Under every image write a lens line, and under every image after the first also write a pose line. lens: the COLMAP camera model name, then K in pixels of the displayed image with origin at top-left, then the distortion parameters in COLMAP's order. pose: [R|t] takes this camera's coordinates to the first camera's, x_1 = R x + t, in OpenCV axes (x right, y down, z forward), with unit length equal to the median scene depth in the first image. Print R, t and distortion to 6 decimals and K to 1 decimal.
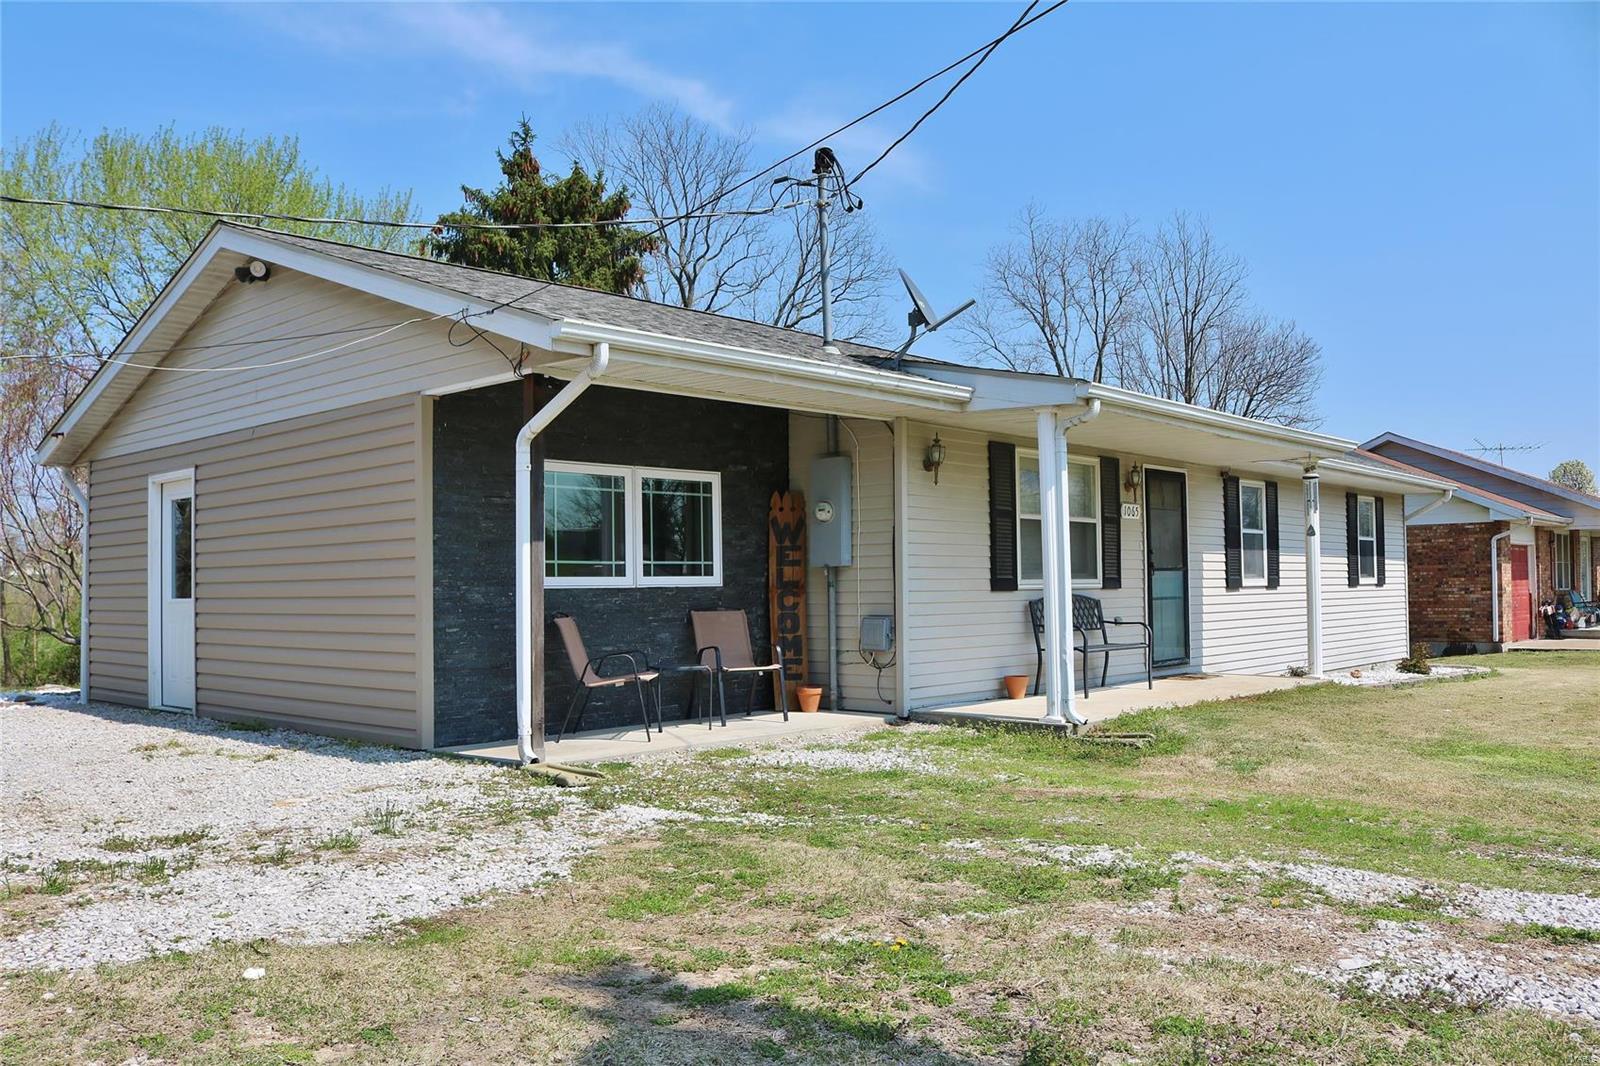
lens RADIAL K [[1315.5, 0, 788.0], [0, 1315.5, 536.3], [0, 0, 1]] dist [-0.147898, 0.105942]
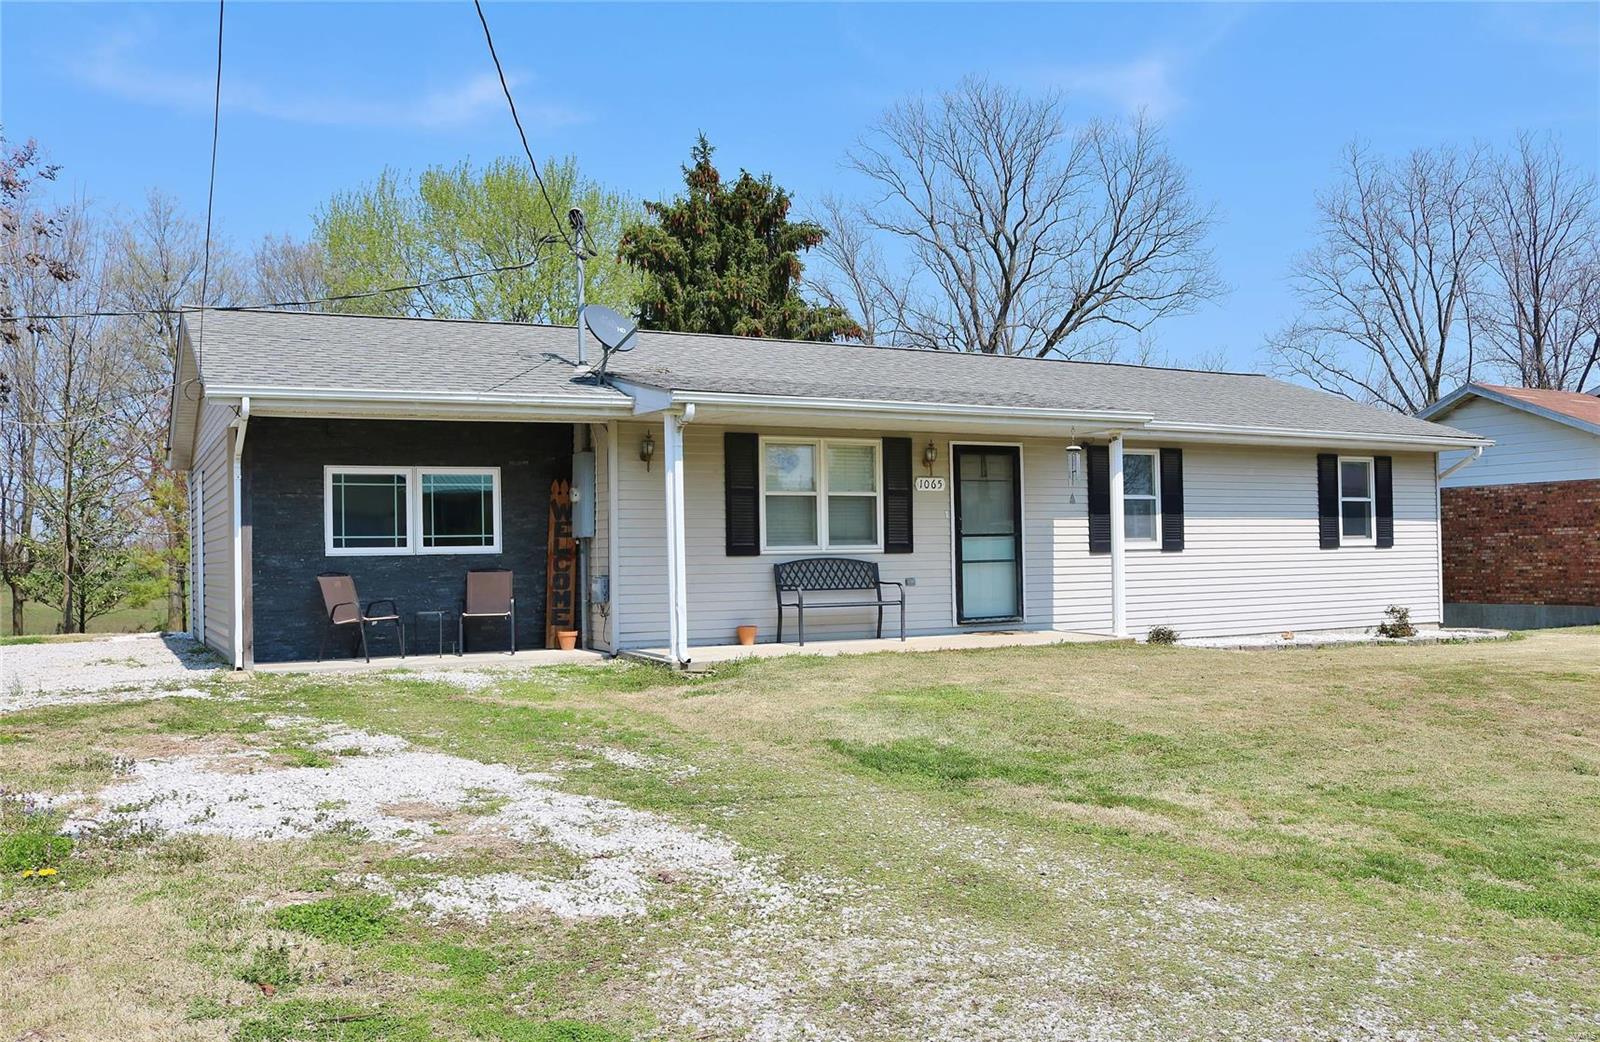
lens RADIAL K [[1340.2, 0, 773.7], [0, 1340.2, 530.6], [0, 0, 1]] dist [-0.136395, 0.071762]
pose [[0.935854, -0.011793, -0.352190, 0.670281], [0.020160, 0.999595, 0.020101, -0.006233], [0.351810, -0.025912, 0.935713, -0.156745]]
